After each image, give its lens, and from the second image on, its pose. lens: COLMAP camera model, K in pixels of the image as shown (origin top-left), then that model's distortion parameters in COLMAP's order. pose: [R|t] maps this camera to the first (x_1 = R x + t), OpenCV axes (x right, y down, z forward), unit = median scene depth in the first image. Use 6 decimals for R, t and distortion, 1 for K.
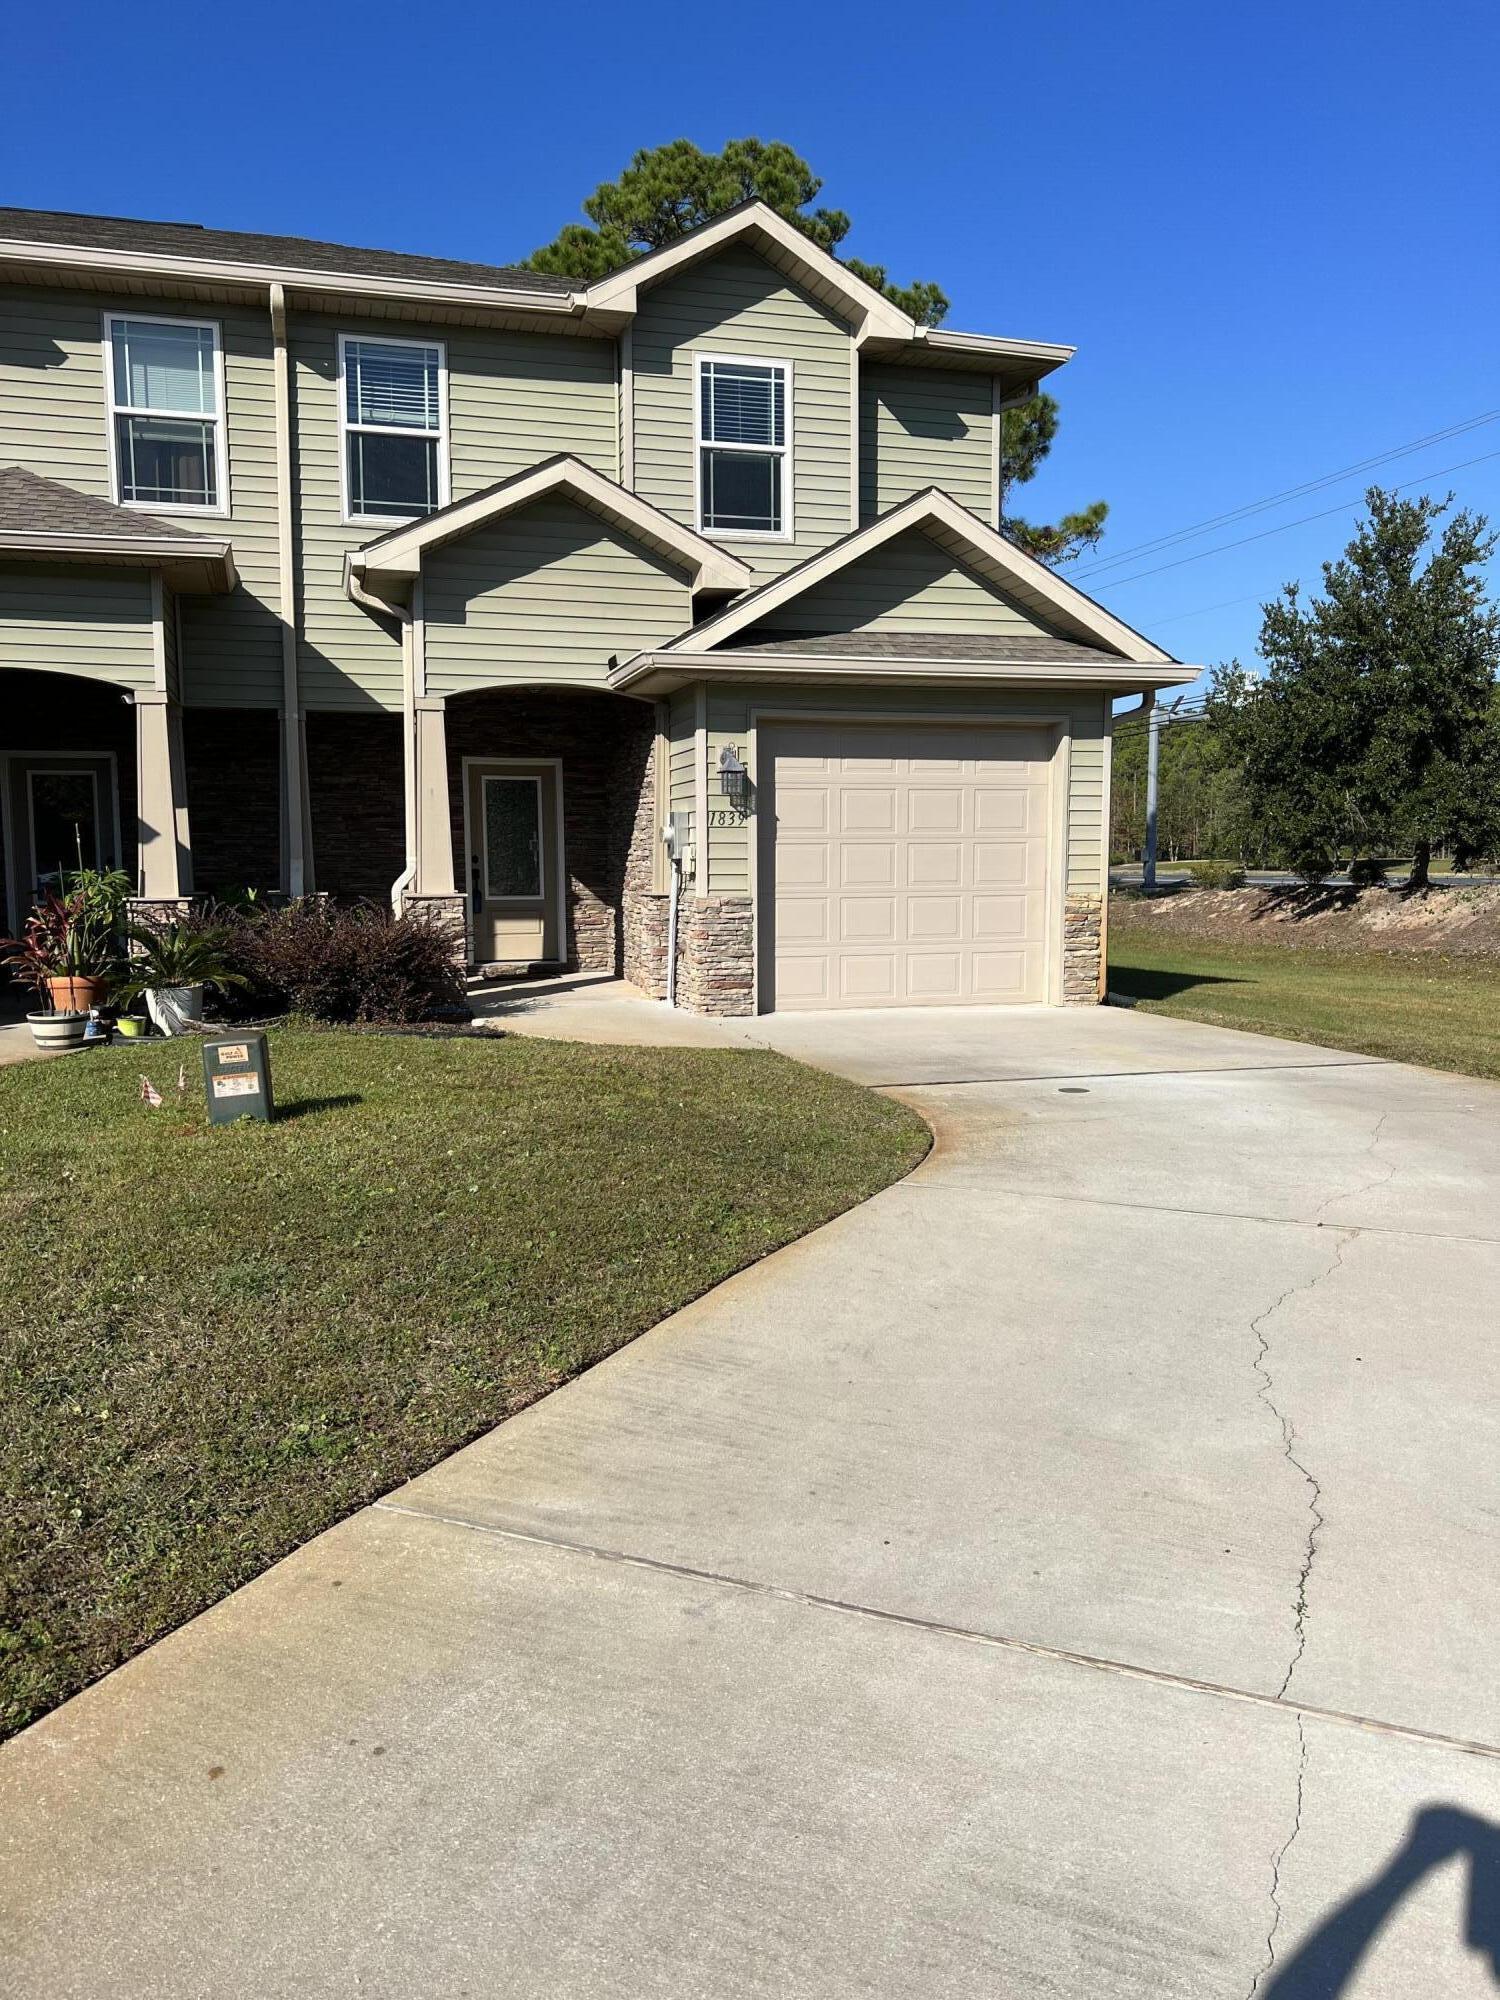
lens RADIAL K [[1550.2, 0, 739.1], [0, 1550.2, 1016.2], [0, 0, 1]] dist [0.084712, -0.156908]
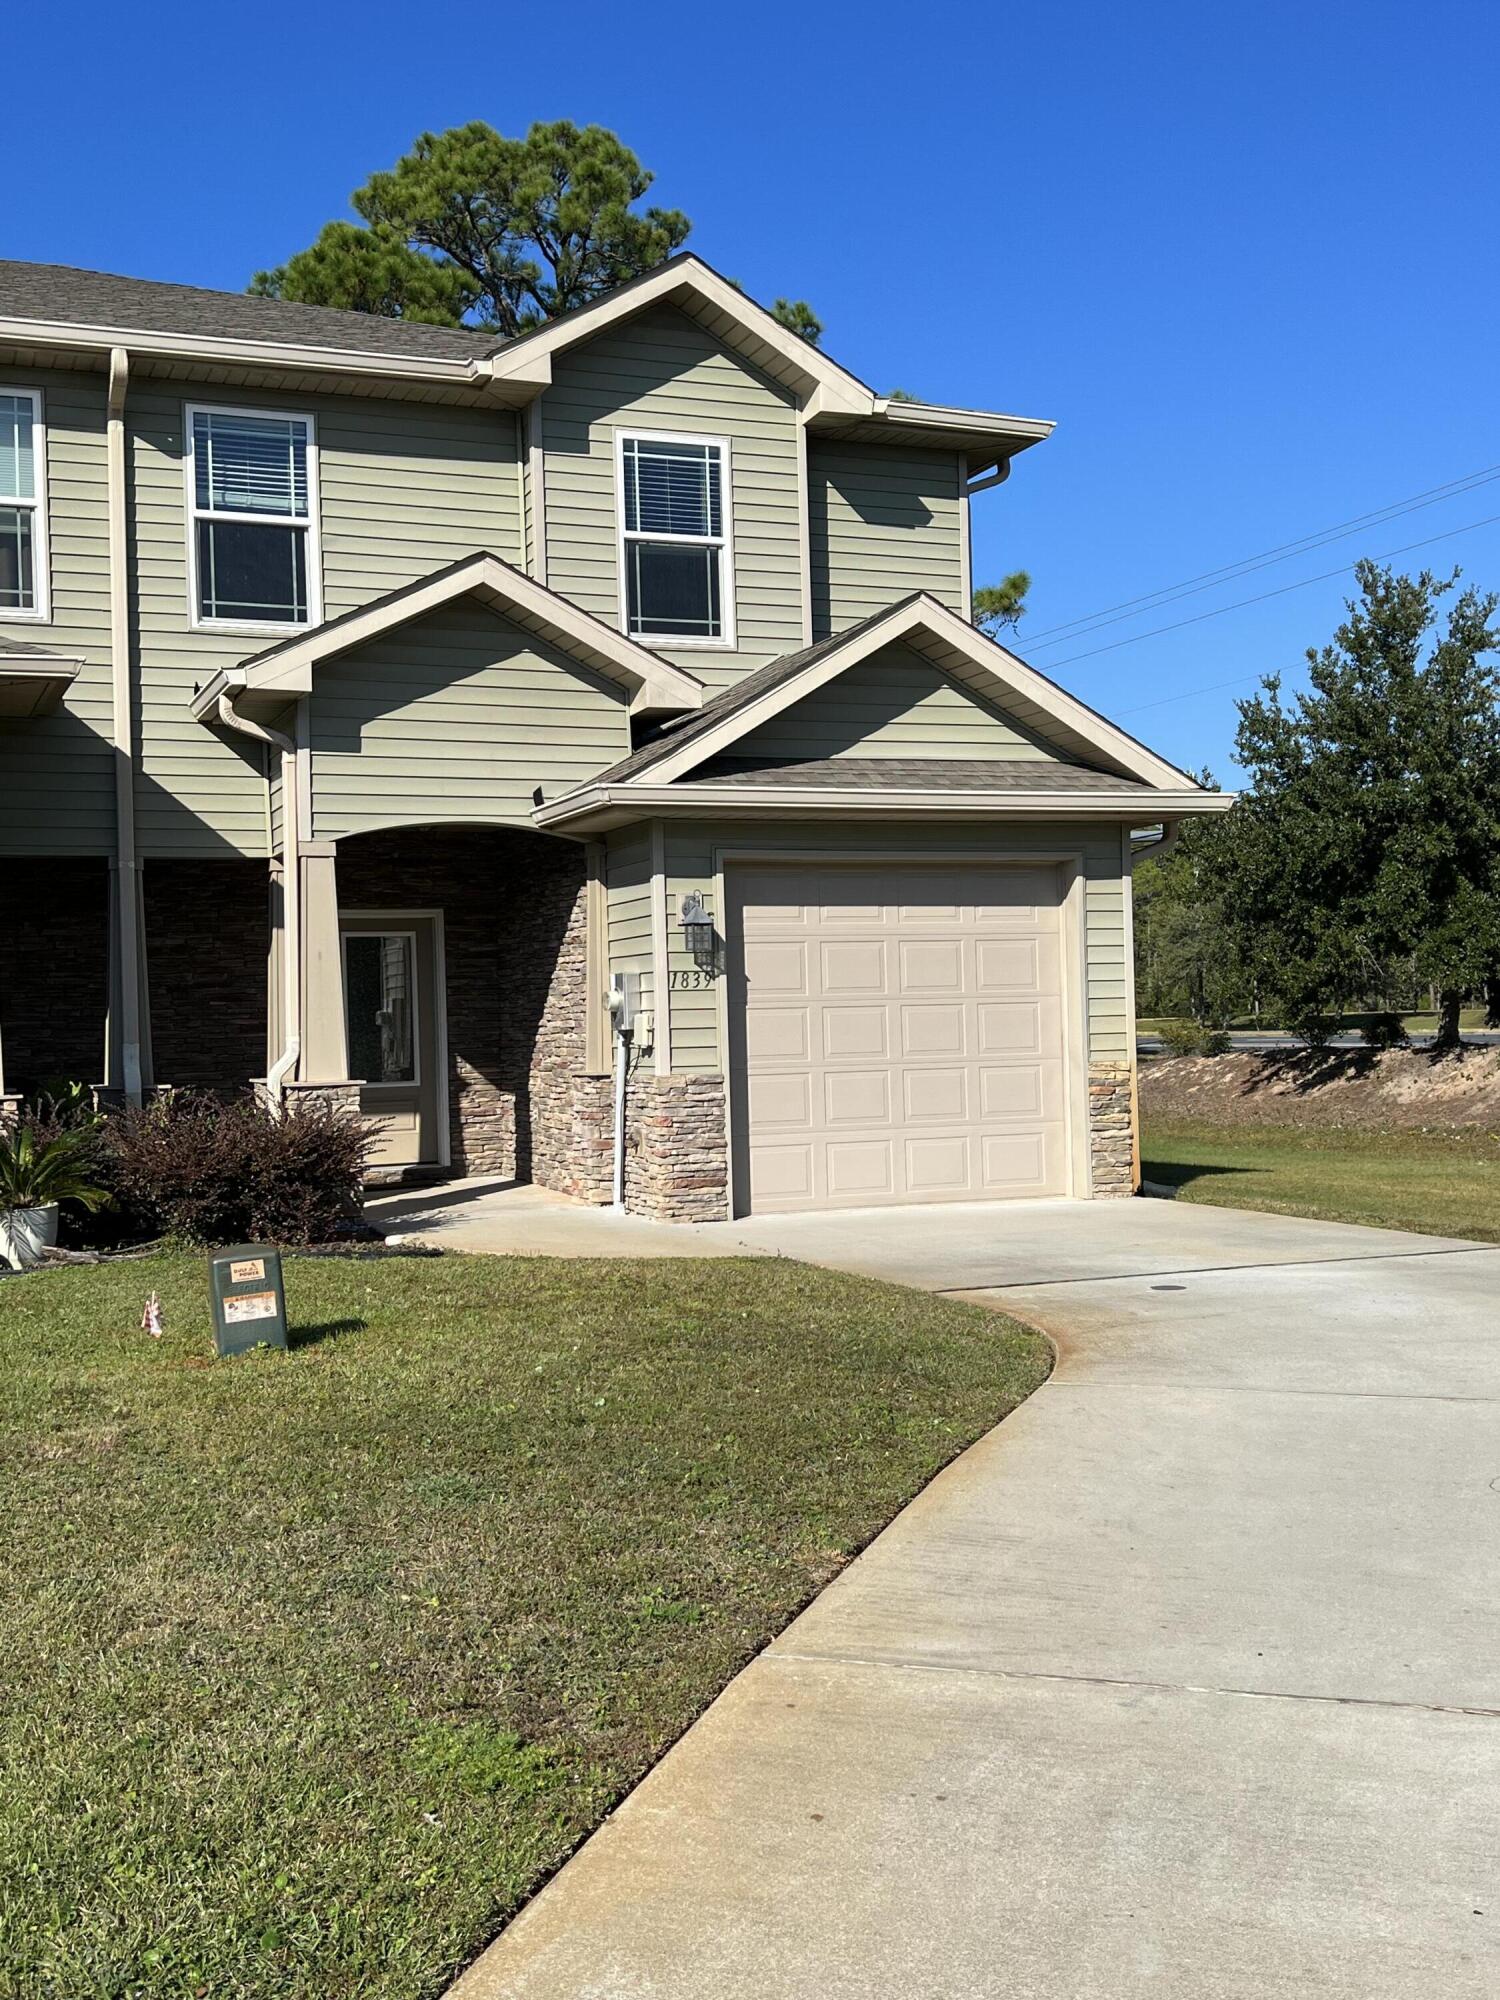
lens RADIAL K [[2146.2, 0, 750.0], [0, 2146.2, 1000.0], [0, 0, 1]] dist [0.220031, -0.746174]
pose [[0.993193, -0.021316, 0.114516, -0.099838], [0.034144, 0.993206, -0.111251, 0.010169], [-0.111367, 0.114403, 0.987172, -0.119727]]
